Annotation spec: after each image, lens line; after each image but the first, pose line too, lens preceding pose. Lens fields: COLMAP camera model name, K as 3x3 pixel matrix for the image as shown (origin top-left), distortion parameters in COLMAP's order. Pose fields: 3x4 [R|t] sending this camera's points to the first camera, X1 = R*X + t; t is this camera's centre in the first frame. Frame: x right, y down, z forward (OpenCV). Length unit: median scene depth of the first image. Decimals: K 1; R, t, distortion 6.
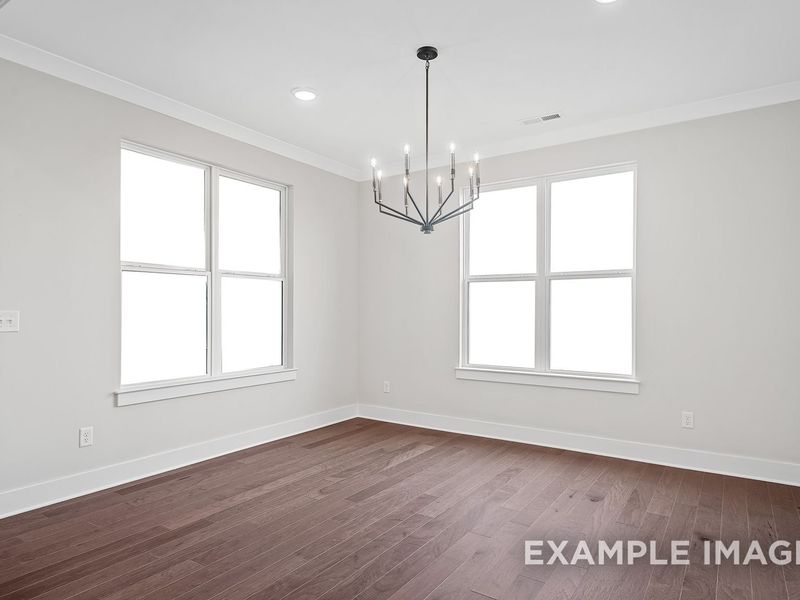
lens RADIAL K [[519.4, 0, 400.0], [0, 519.4, 300.0], [0, 0, 1]] dist [0.037752, -0.000562]
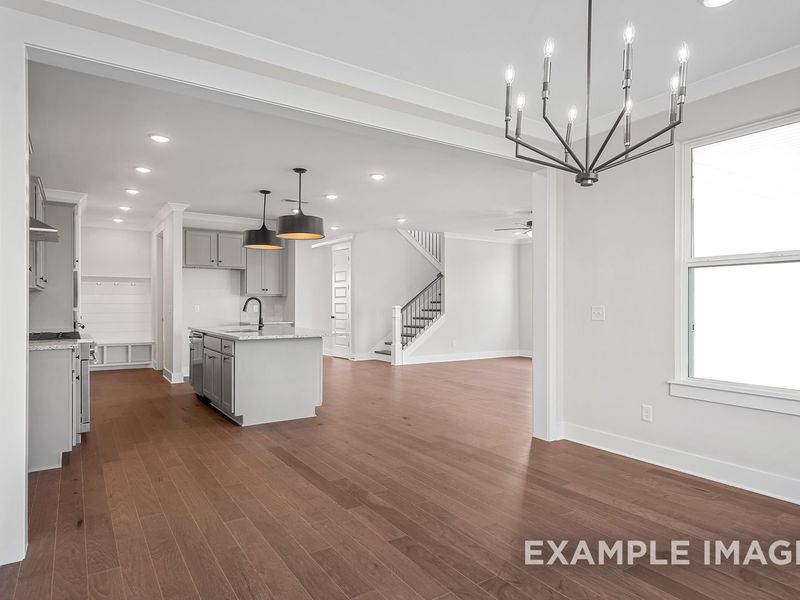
lens RADIAL K [[495.0, 0, 400.0], [0, 495.0, 300.0], [0, 0, 1]] dist [-0.000667, -0.000249]
pose [[-0.408308, -0.014223, -0.912733, 0.642461], [0.008630, 0.999774, -0.019440, 0.023354], [0.912803, -0.015814, -0.408093, 0.952567]]
